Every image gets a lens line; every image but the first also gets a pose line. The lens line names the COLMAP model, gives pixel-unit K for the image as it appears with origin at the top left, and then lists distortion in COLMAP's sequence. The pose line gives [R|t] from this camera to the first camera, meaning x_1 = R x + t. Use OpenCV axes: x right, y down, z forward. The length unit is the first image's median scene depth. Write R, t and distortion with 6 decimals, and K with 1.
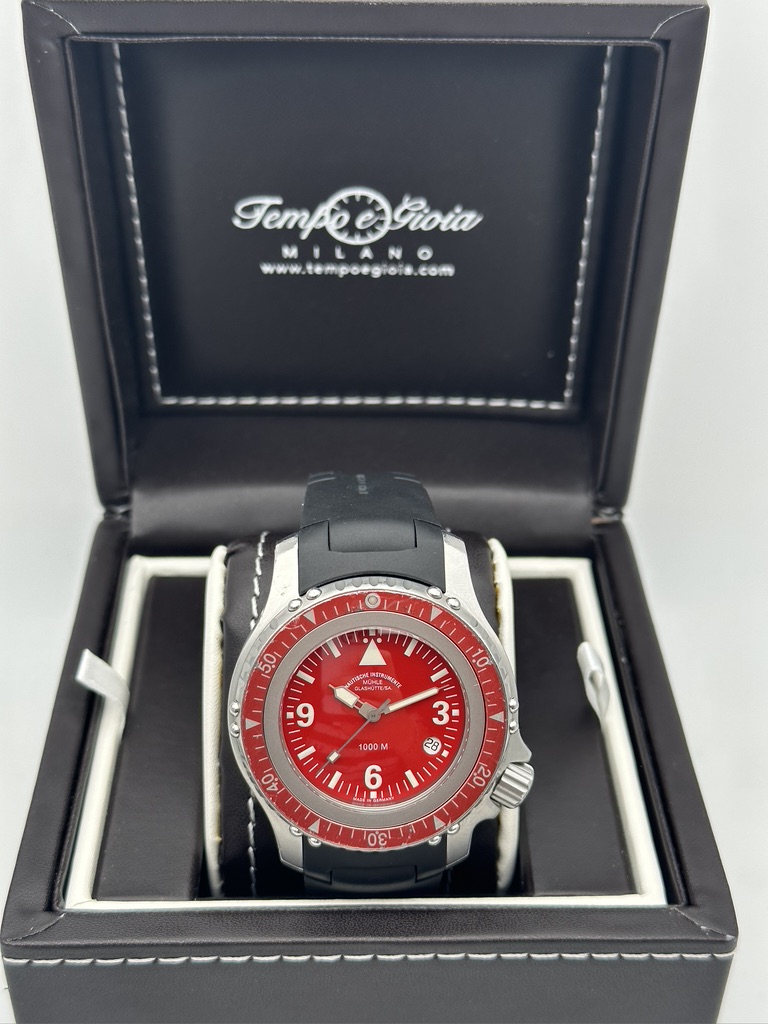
lens RADIAL K [[1471.5, 0, 384.0], [0, 1471.5, 512.0], [0, 0, 1]] dist [0.139266, -0.119823]
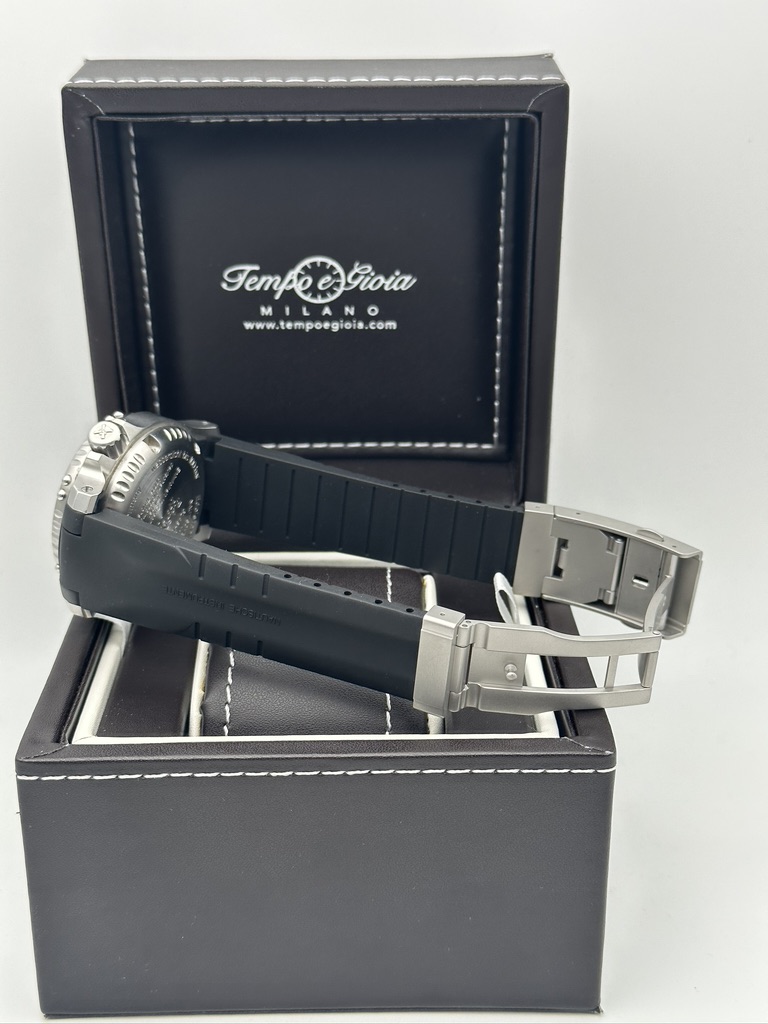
lens RADIAL K [[1456.1, 0, 384.0], [0, 1456.1, 512.0], [0, 0, 1]] dist [0.140259, 0.024397]
pose [[0.999782, -0.016743, -0.012491, 0.050425], [0.013269, 0.970859, -0.239282, 0.295451], [0.016133, 0.239064, 0.970870, -0.174029]]
